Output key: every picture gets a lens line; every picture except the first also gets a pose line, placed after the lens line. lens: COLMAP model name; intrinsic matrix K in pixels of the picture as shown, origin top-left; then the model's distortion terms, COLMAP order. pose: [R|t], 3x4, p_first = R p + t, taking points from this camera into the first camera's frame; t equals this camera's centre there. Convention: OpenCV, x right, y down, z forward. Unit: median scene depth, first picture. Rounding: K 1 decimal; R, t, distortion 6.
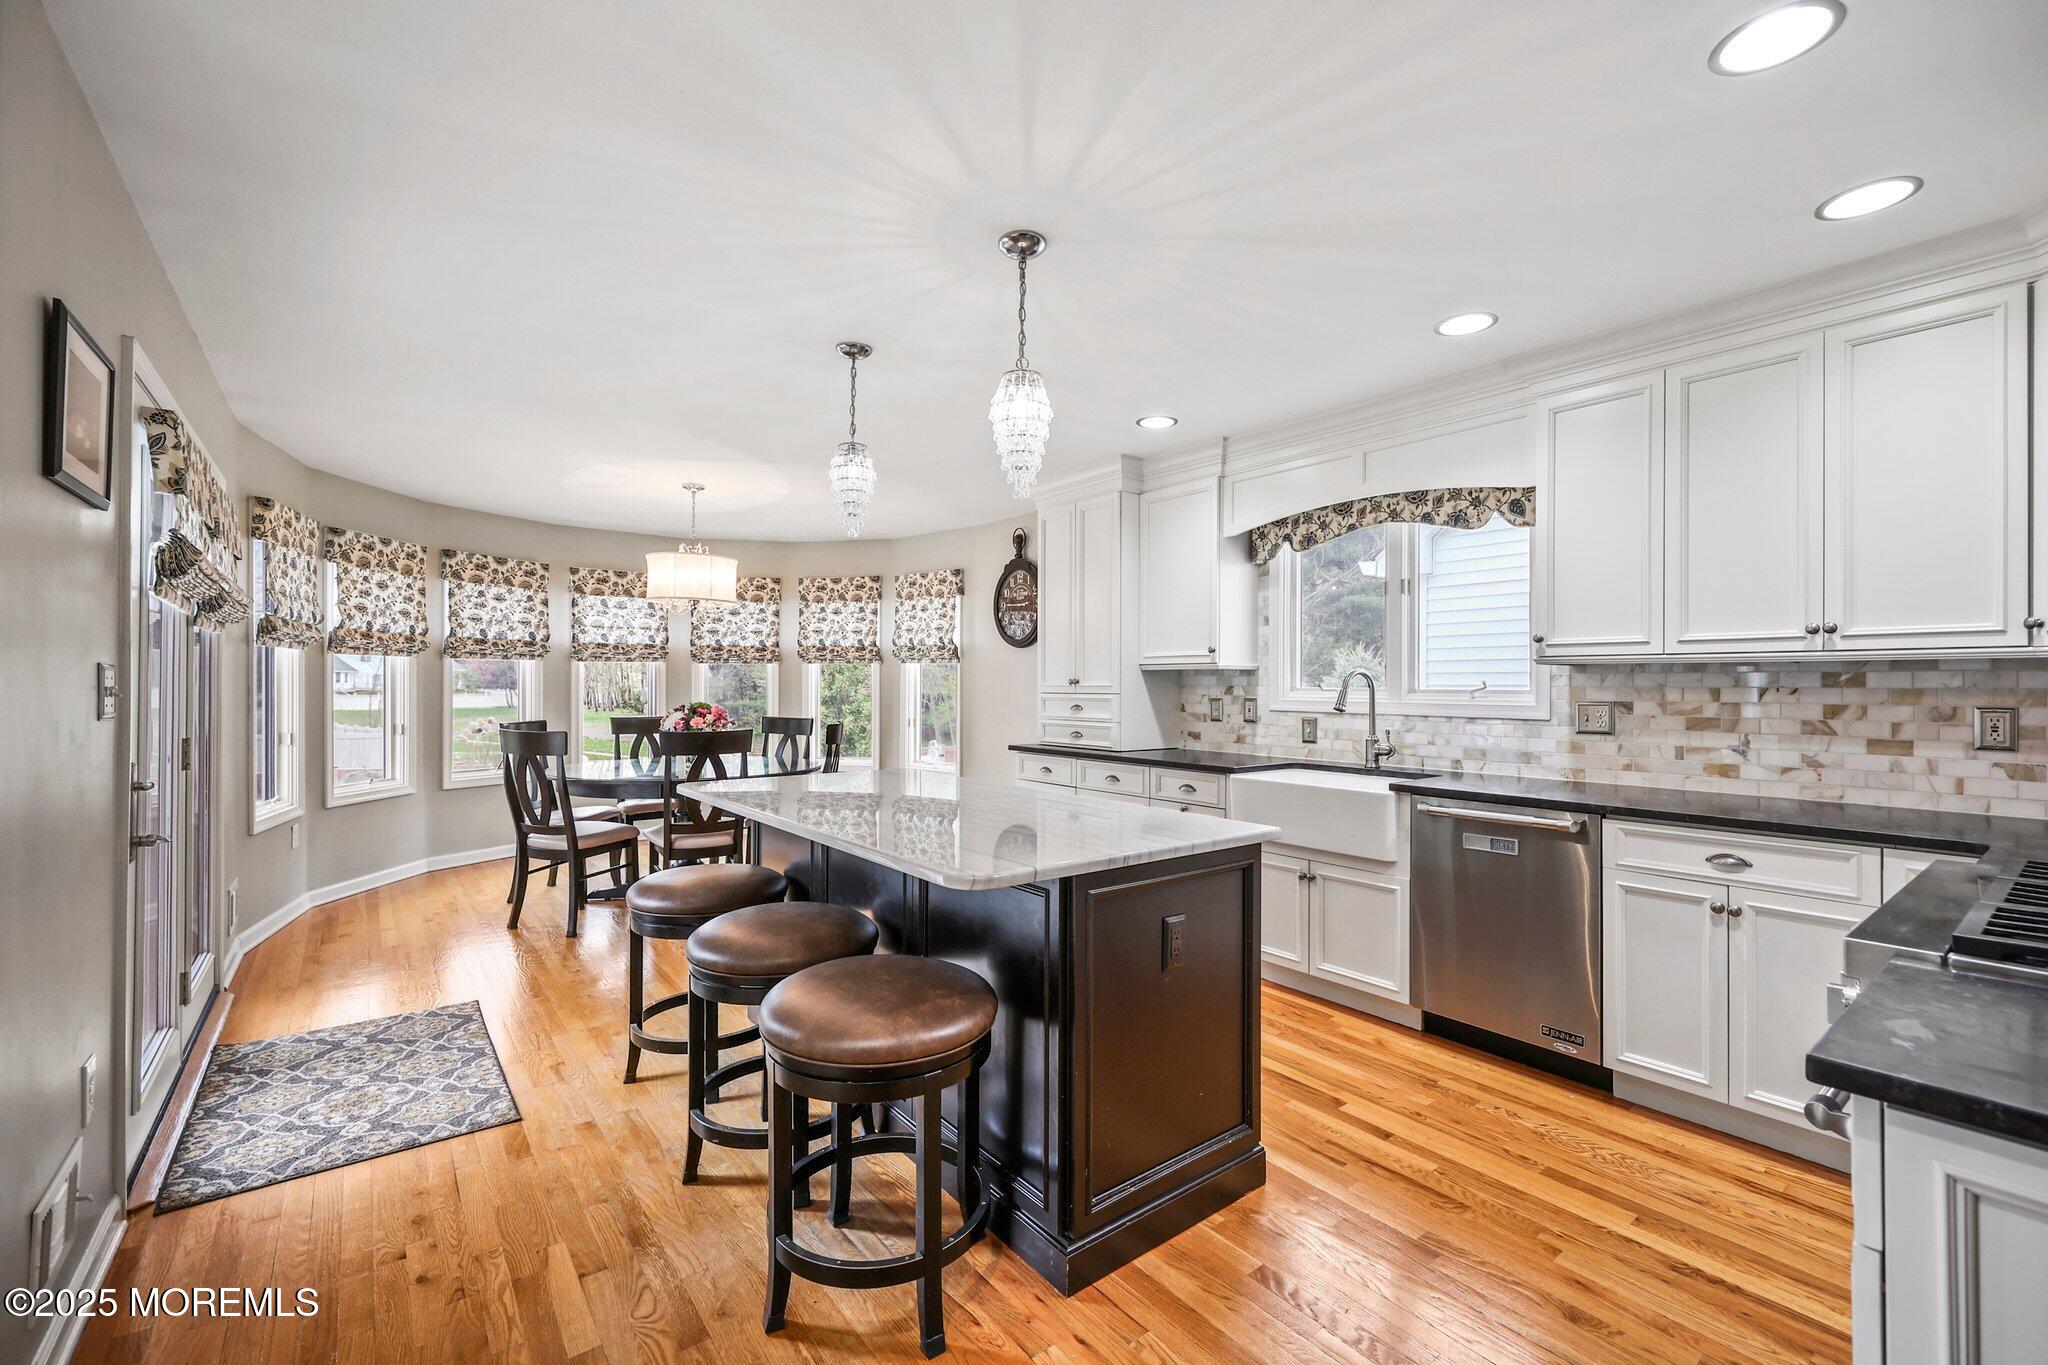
lens RADIAL K [[856.1, 0, 1037.9], [0, 856.1, 680.4], [0, 0, 1]] dist [-0.007046, -0.000189]
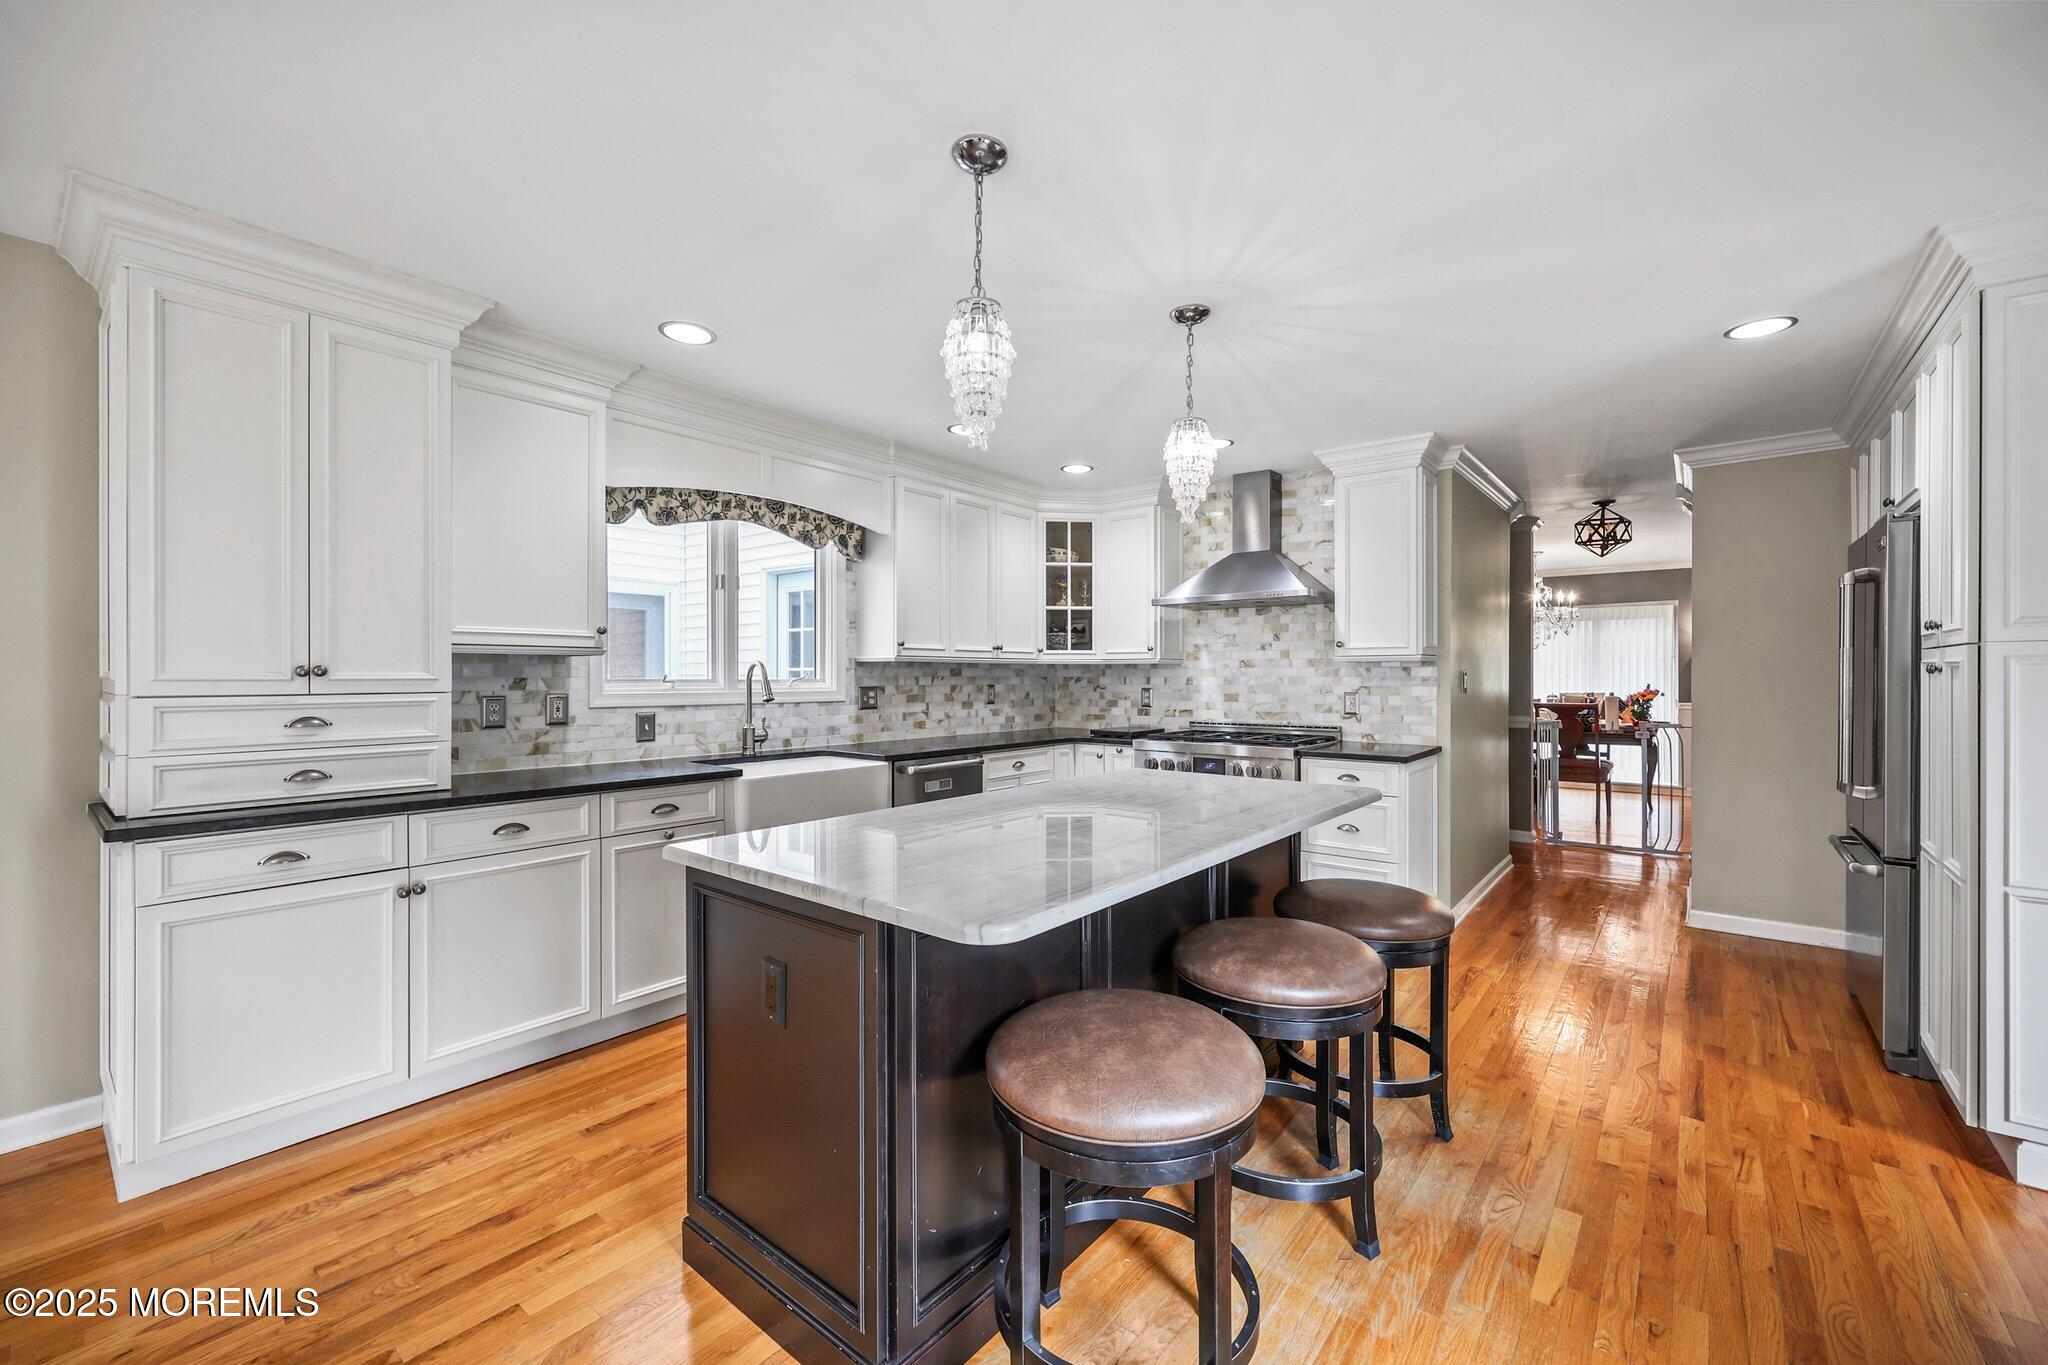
lens RADIAL K [[827.9, 0, 1024.0], [0, 827.9, 682.5], [0, 0, 1]] dist [0.001994, 0.000125]
pose [[-0.214734, -0.012834, 0.976588, -0.523534], [-0.006266, 0.999911, 0.011763, -0.000373], [-0.976652, -0.003594, -0.214796, 0.695193]]
